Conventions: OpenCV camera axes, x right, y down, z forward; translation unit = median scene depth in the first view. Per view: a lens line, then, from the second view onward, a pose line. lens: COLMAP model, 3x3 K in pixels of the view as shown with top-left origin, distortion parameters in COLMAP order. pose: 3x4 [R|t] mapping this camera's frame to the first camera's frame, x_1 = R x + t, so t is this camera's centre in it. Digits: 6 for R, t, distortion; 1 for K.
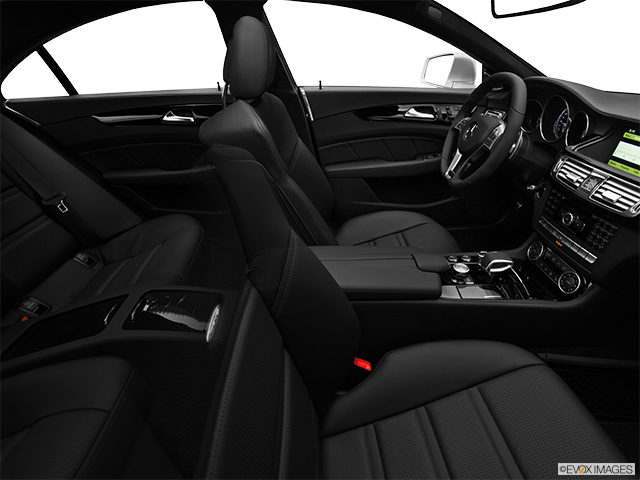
lens RADIAL K [[339.7, 0, 351.0], [0, 339.7, 234.4], [0, 0, 1]] dist [-0.034018, 0.001111]
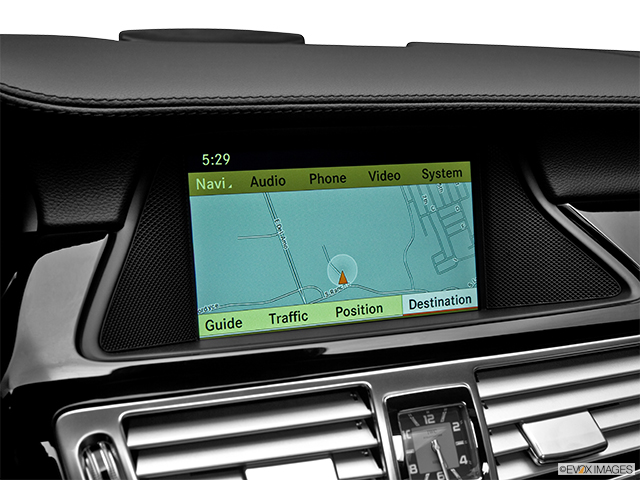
lens RADIAL K [[838.9, 0, 326.3], [0, 838.9, 241.8], [0, 0, 1]] dist [0.004024, 0.000000]
pose [[-0.242872, -0.249401, 0.937450, 0.310562], [0.449505, 0.827437, 0.336590, -0.387393], [-0.859627, 0.503137, -0.088855, 0.949861]]
